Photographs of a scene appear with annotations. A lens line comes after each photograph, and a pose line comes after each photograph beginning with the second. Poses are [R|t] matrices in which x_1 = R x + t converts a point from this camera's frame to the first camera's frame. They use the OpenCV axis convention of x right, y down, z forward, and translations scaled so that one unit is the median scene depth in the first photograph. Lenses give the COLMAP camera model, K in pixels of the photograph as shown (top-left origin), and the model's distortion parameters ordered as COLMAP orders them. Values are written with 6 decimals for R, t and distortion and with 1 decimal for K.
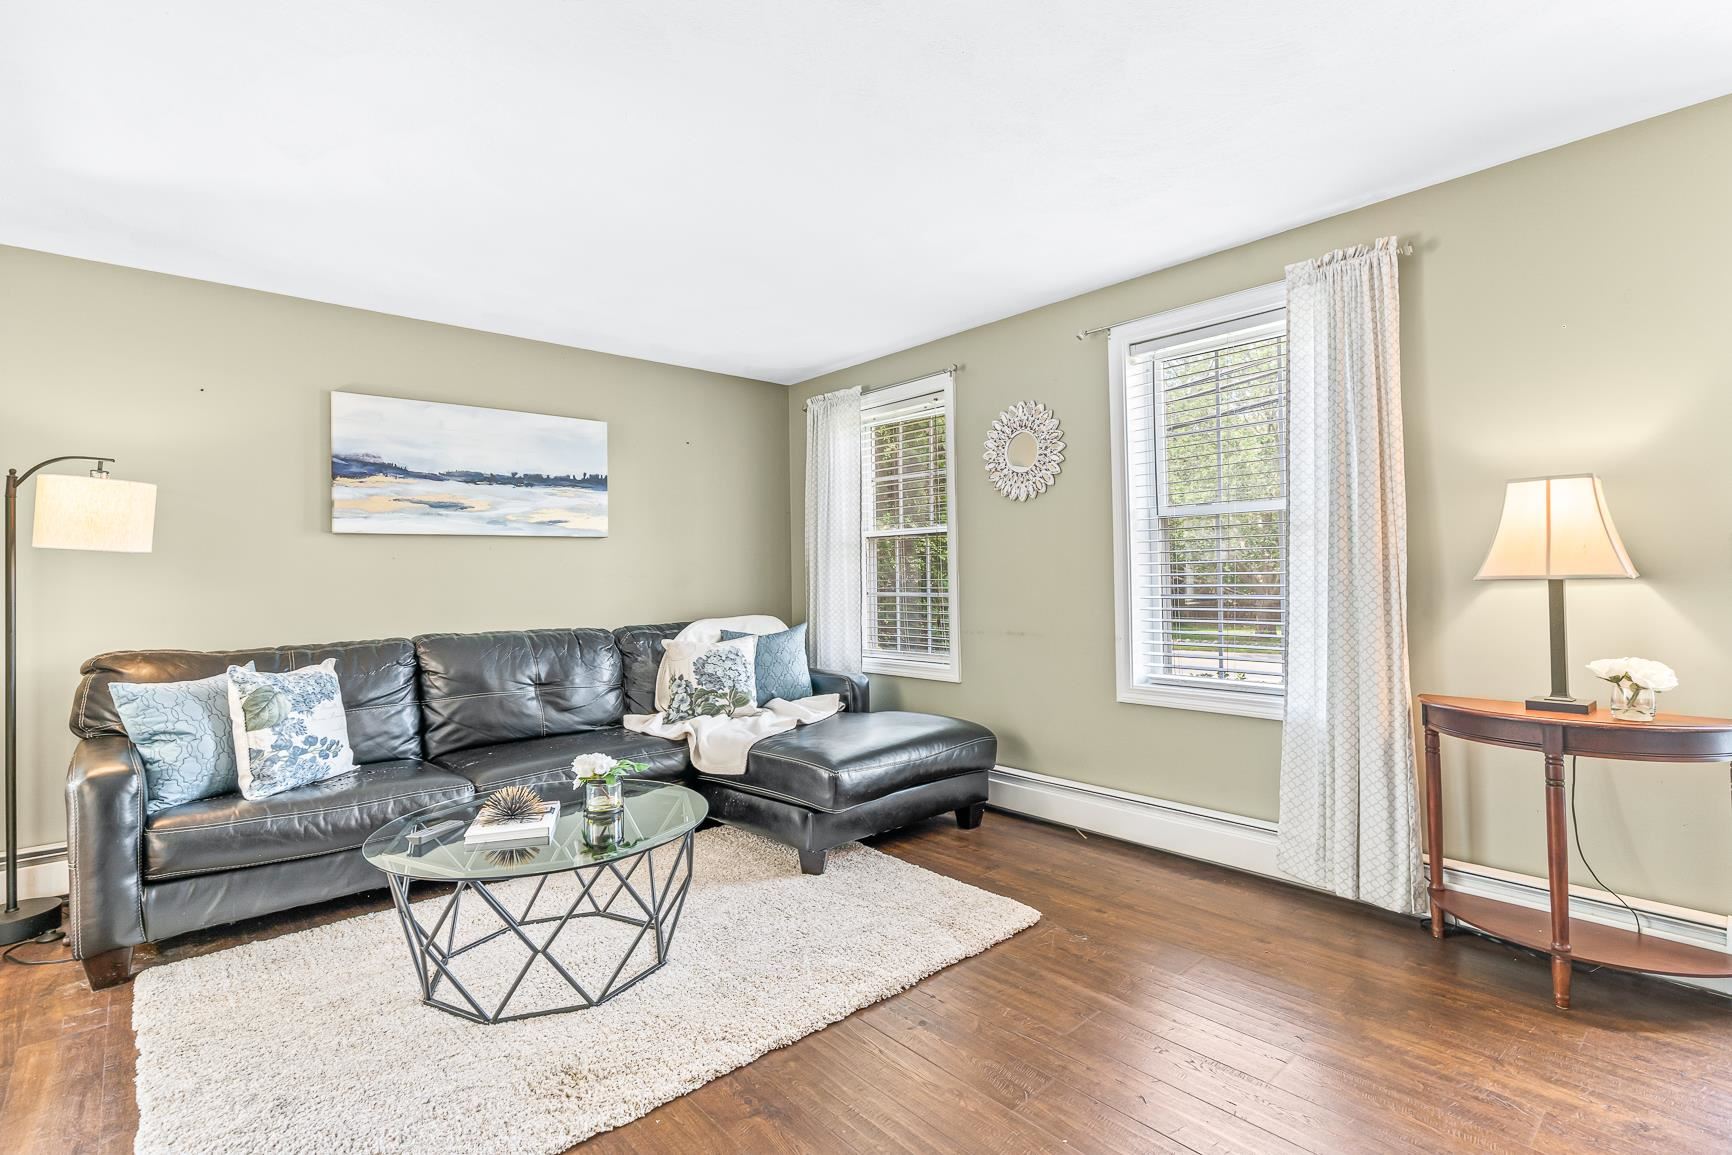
lens RADIAL K [[804.0, 0, 872.7], [0, 804.0, 567.0], [0, 0, 1]] dist [-0.008606, 0.000159]
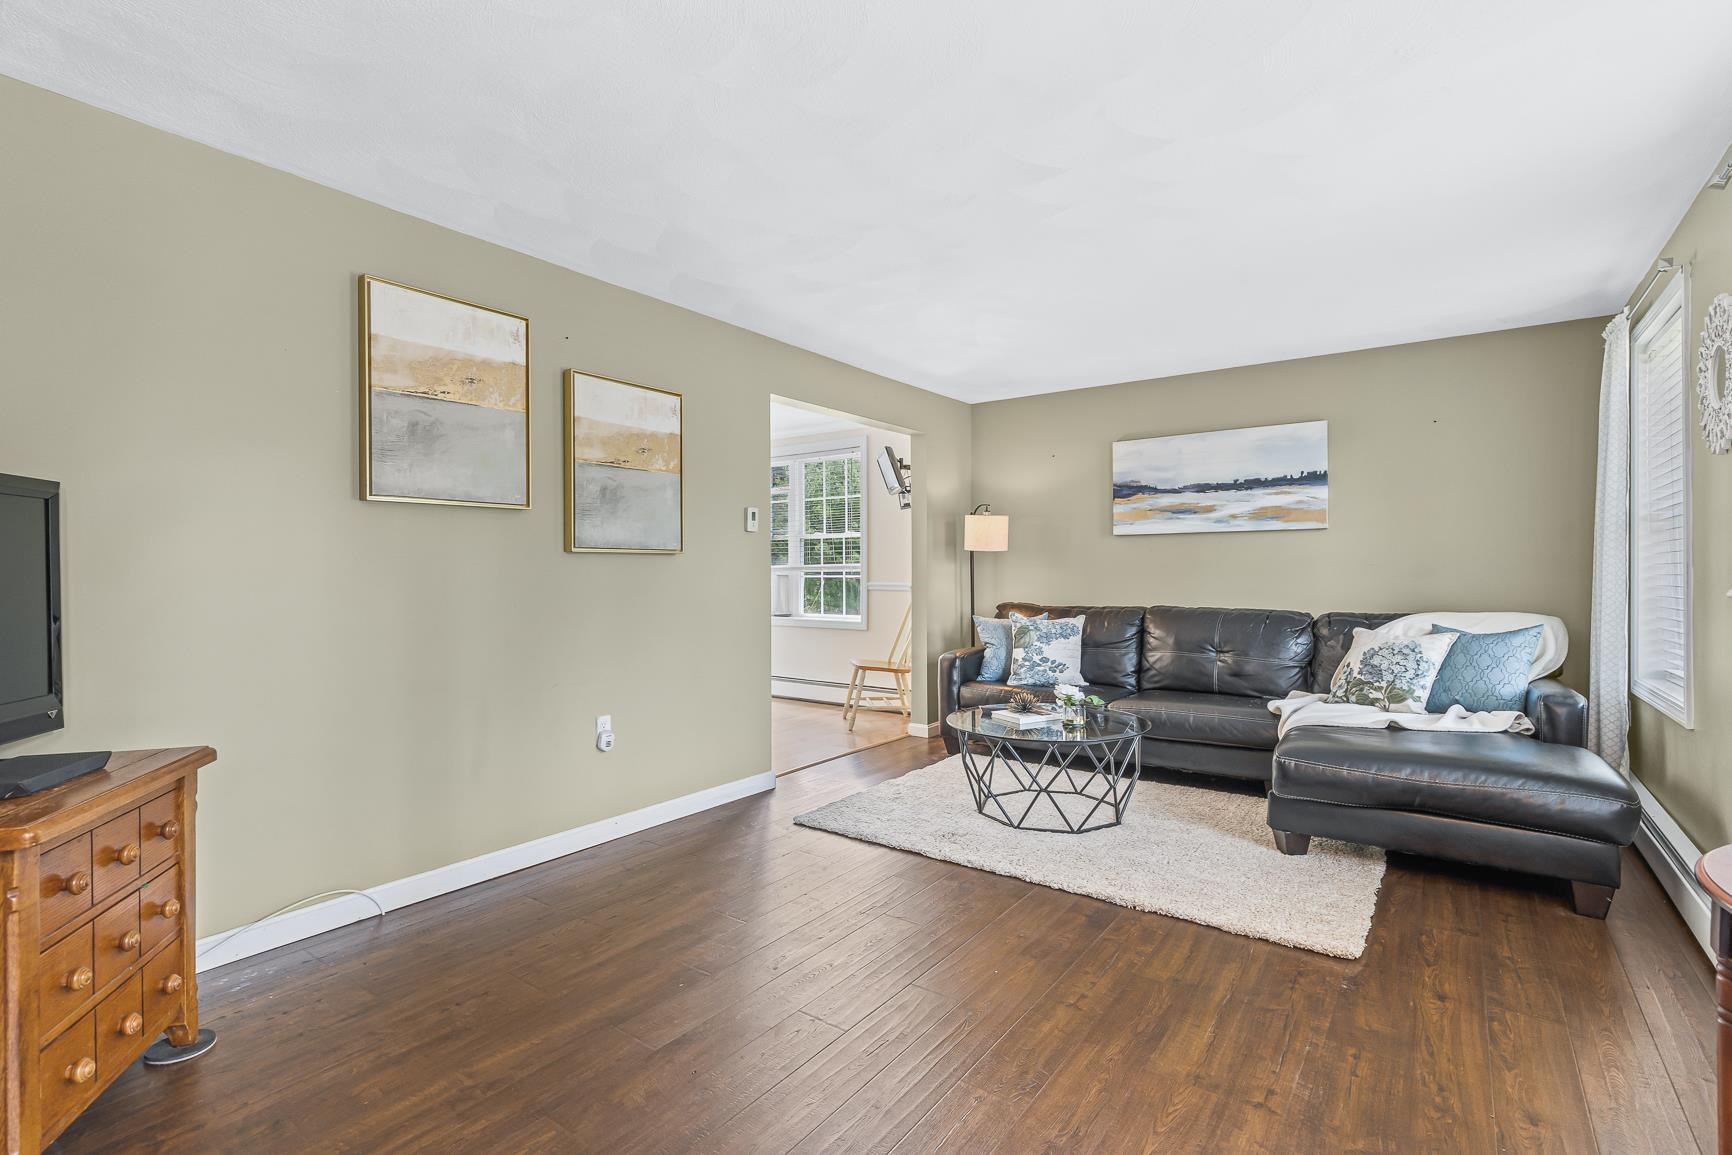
lens RADIAL K [[804.0, 0, 872.7], [0, 804.0, 567.0], [0, 0, 1]] dist [-0.008606, 0.000159]
pose [[0.205020, 0.013346, -0.978667, 0.736361], [0.010657, 0.999817, 0.015867, -0.011045], [0.978700, -0.013682, 0.204840, 0.234205]]
